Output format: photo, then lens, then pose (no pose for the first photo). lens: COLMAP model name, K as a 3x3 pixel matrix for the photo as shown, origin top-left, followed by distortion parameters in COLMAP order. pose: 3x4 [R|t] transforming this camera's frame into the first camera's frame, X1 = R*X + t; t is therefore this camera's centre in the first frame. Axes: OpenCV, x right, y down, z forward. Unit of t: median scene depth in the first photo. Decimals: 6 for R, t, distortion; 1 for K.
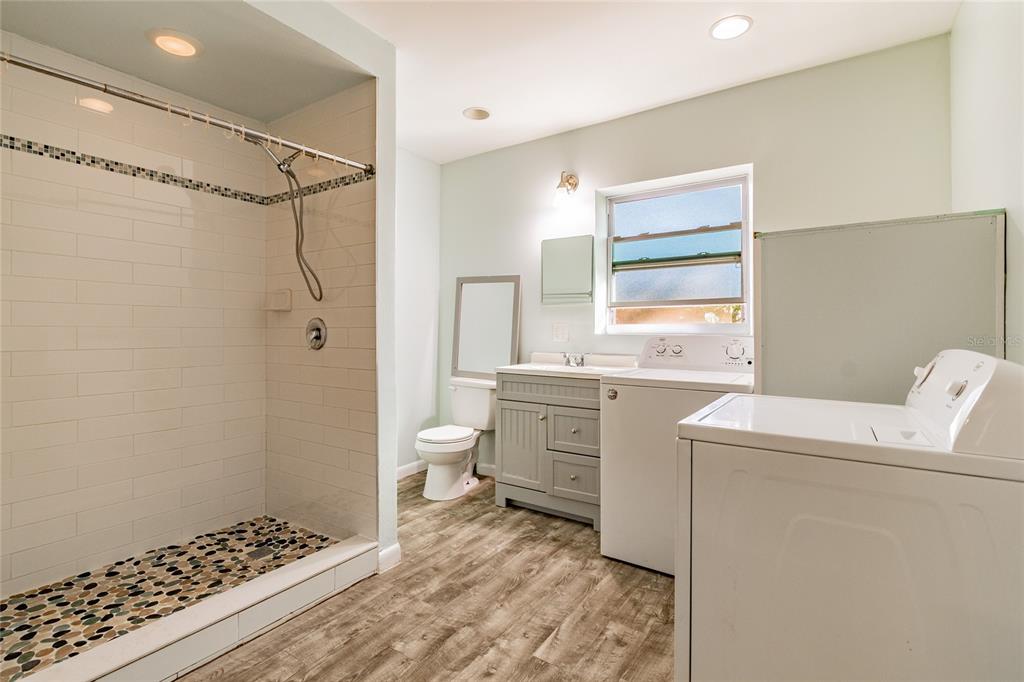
lens RADIAL K [[484.3, 0, 512.8], [0, 484.3, 331.7], [0, 0, 1]] dist [0.002279, 0.000224]
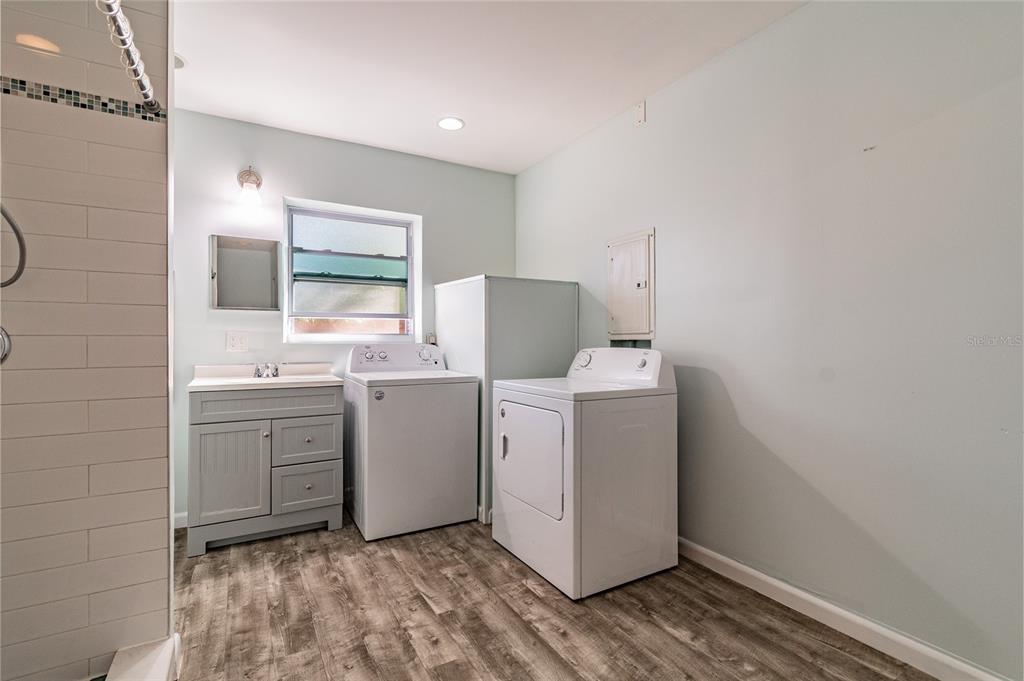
lens RADIAL K [[453.2, 0, 512.1], [0, 453.2, 341.2], [0, 0, 1]] dist [0.003541, -0.001565]
pose [[0.449499, -0.005299, 0.893265, -0.584010], [0.003874, 0.999985, 0.003983, -0.001546], [-0.893272, 0.001670, 0.449513, 0.228953]]
